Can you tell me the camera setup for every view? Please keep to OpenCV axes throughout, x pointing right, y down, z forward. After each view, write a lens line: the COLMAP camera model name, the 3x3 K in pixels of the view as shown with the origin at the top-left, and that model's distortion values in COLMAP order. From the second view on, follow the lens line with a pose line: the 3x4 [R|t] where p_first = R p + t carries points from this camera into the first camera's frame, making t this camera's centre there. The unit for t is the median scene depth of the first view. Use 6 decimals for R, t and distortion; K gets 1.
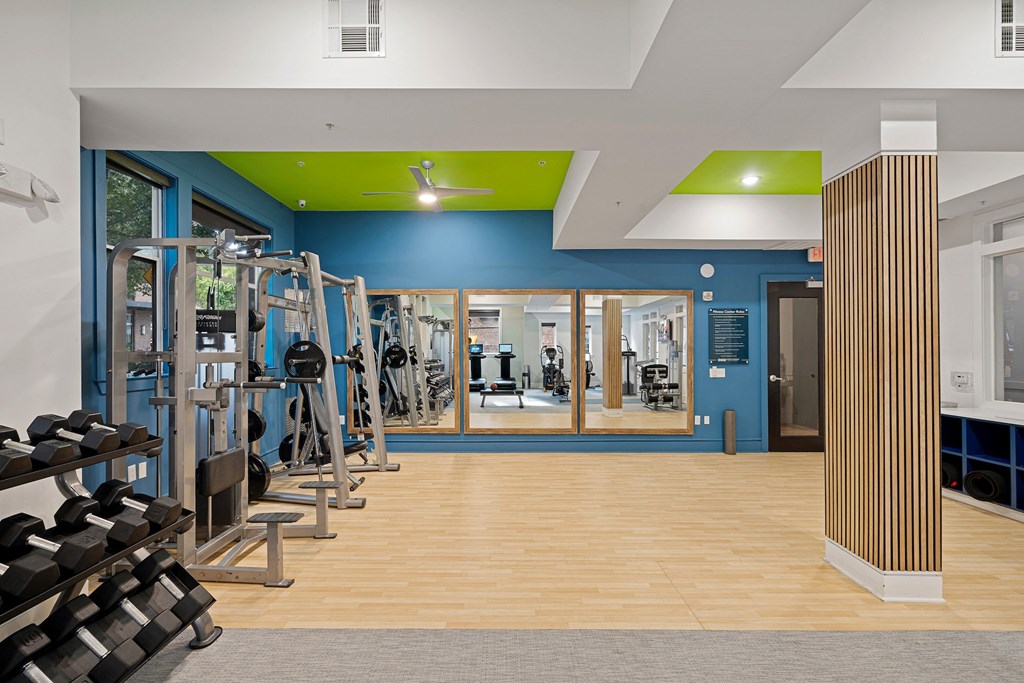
lens RADIAL K [[485.2, 0, 510.7], [0, 485.2, 348.5], [0, 0, 1]] dist [0.004064, 0.000424]
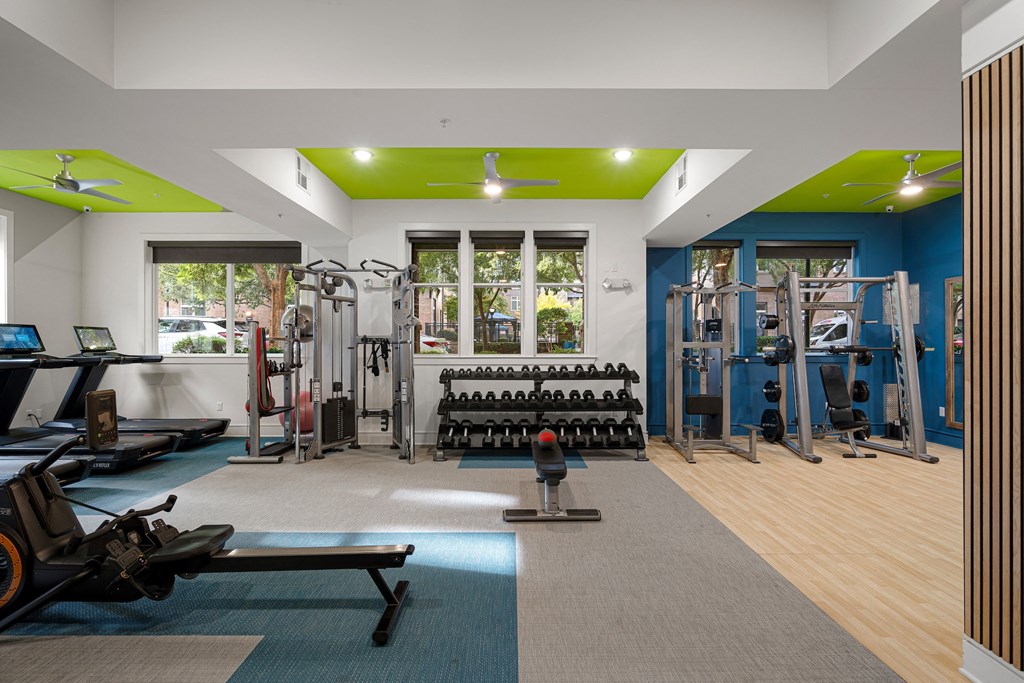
lens RADIAL K [[485.2, 0, 513.1], [0, 485.2, 342.3], [0, 0, 1]] dist [0.004064, 0.000424]
pose [[-0.004129, 0.000575, -0.999991, 1.515761], [0.005466, 0.999985, 0.000553, 0.002853], [0.999977, -0.005463, -0.004132, 0.308340]]
